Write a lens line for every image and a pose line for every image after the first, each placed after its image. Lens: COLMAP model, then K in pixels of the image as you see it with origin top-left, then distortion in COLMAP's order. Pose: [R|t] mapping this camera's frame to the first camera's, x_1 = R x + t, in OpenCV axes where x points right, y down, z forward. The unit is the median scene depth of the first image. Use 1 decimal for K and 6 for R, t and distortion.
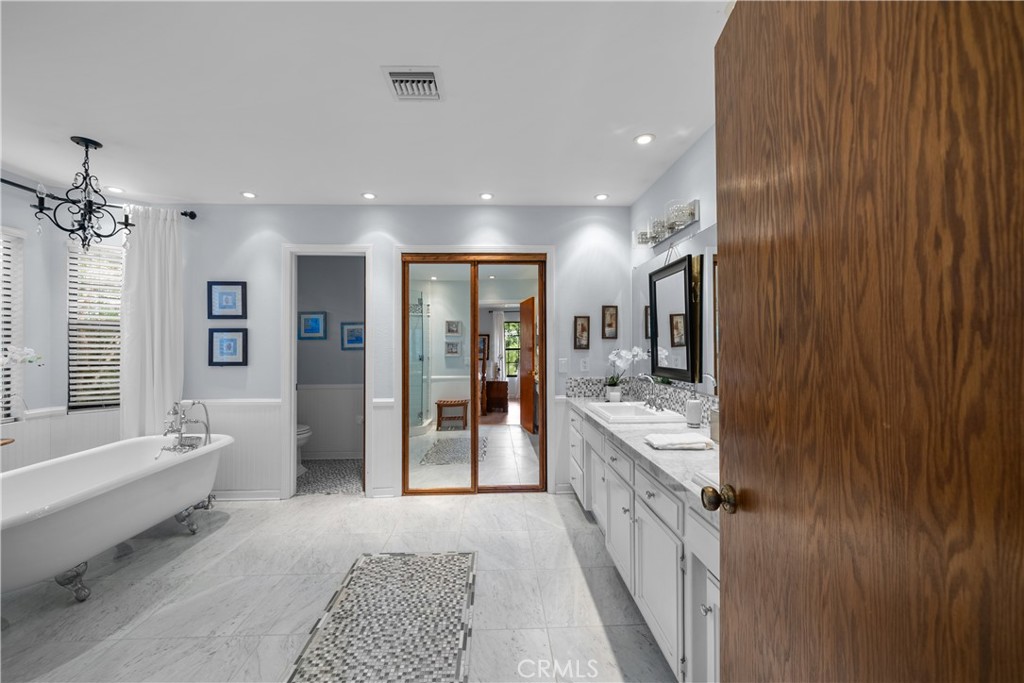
lens RADIAL K [[398.6, 0, 510.5], [0, 398.6, 343.3], [0, 0, 1]] dist [0.002505, -0.000314]
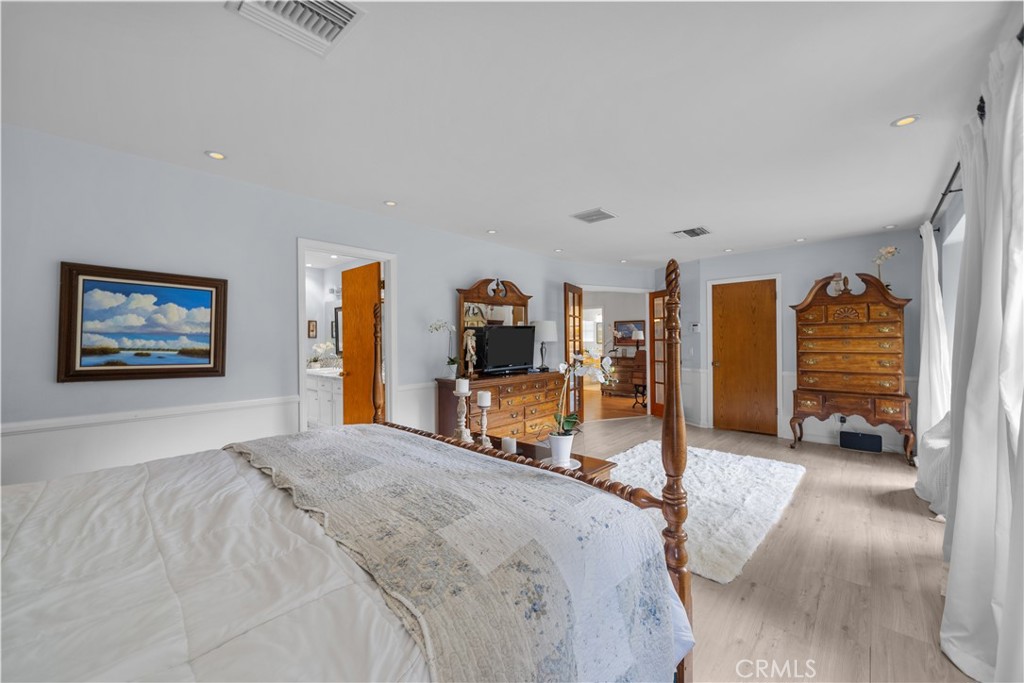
lens RADIAL K [[398.6, 0, 510.3], [0, 398.6, 341.3], [0, 0, 1]] dist [0.002505, -0.000314]
pose [[0.700667, 0.000613, 0.713488, -0.472264], [0.000819, 0.999998, -0.001664, 0.008450], [-0.713488, 0.001750, 0.700665, -1.066711]]
